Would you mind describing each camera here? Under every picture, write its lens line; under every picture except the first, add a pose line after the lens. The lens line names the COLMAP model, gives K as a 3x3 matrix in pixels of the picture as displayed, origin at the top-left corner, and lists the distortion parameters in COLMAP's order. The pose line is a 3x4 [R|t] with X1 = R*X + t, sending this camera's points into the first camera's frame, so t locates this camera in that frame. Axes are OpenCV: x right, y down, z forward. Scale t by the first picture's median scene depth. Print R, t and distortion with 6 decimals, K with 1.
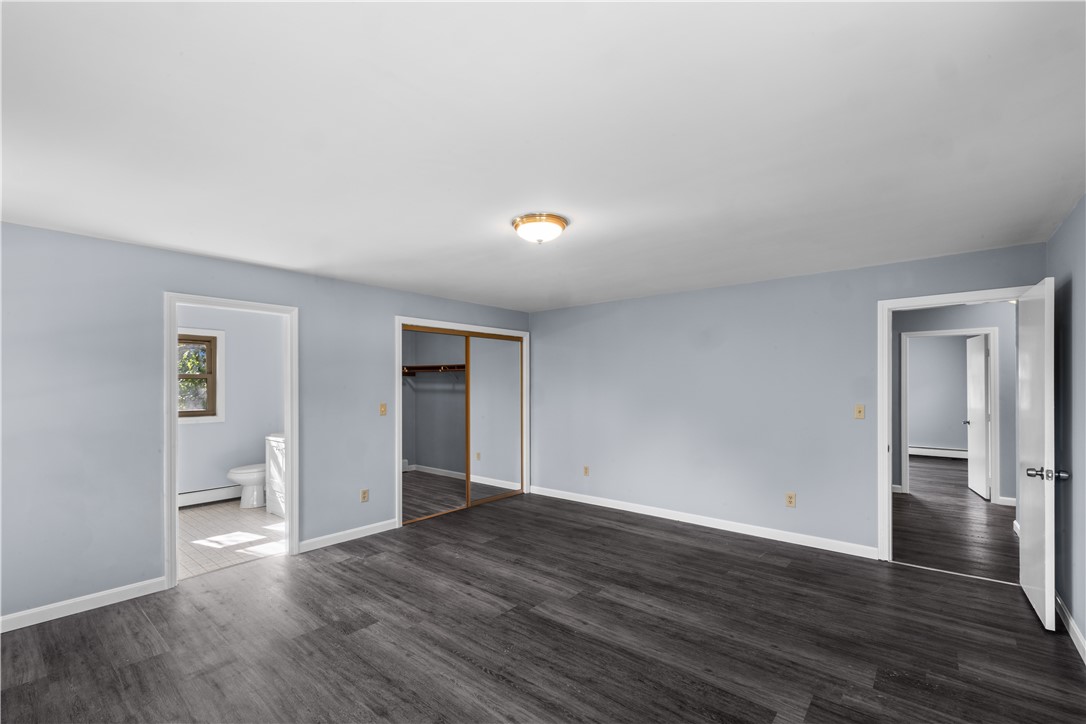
lens RADIAL K [[468.5, 0, 535.0], [0, 468.5, 384.3], [0, 0, 1]] dist [-0.001632, 0.000748]
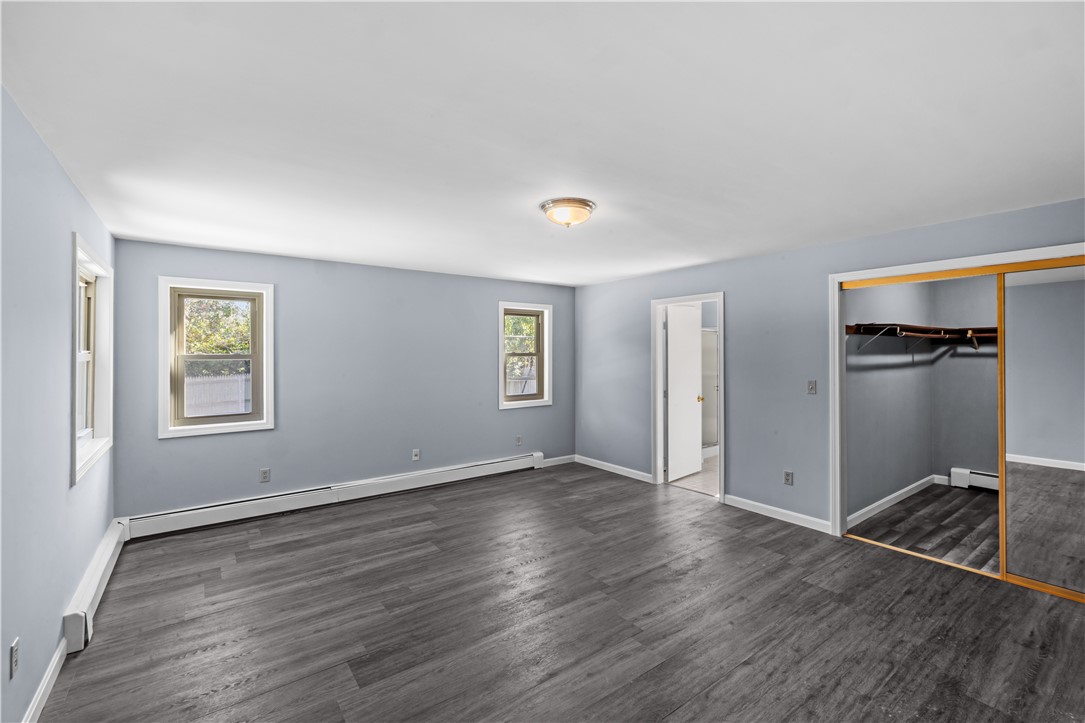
lens RADIAL K [[468.1, 0, 545.5], [0, 468.1, 352.2], [0, 0, 1]] dist [-0.001632, 0.000748]
pose [[-0.216520, 0.001859, -0.976276, 0.516417], [0.001920, 0.999997, 0.001478, -0.010935], [0.976276, -0.001555, -0.216523, 0.587476]]
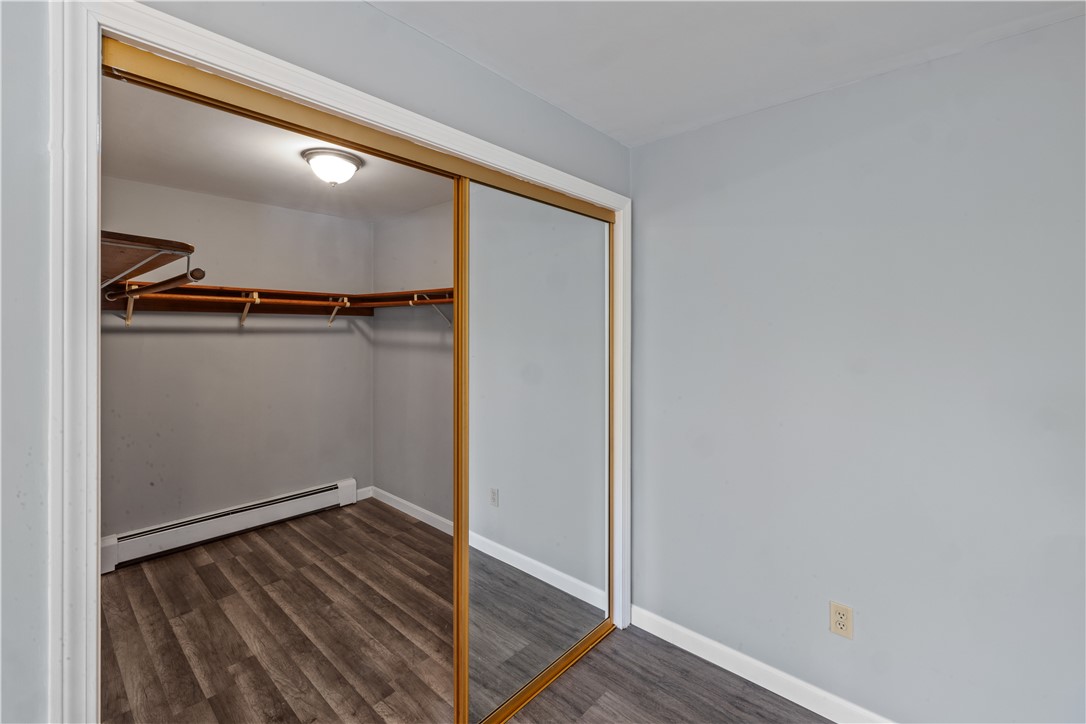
lens RADIAL K [[468.5, 0, 545.6], [0, 468.5, 326.4], [0, 0, 1]] dist [-0.001632, 0.000748]
pose [[0.999942, 0.003731, -0.010064, -0.085949], [-0.003703, 0.999989, 0.002776, -0.010698], [0.010074, -0.002738, 0.999946, 0.696562]]
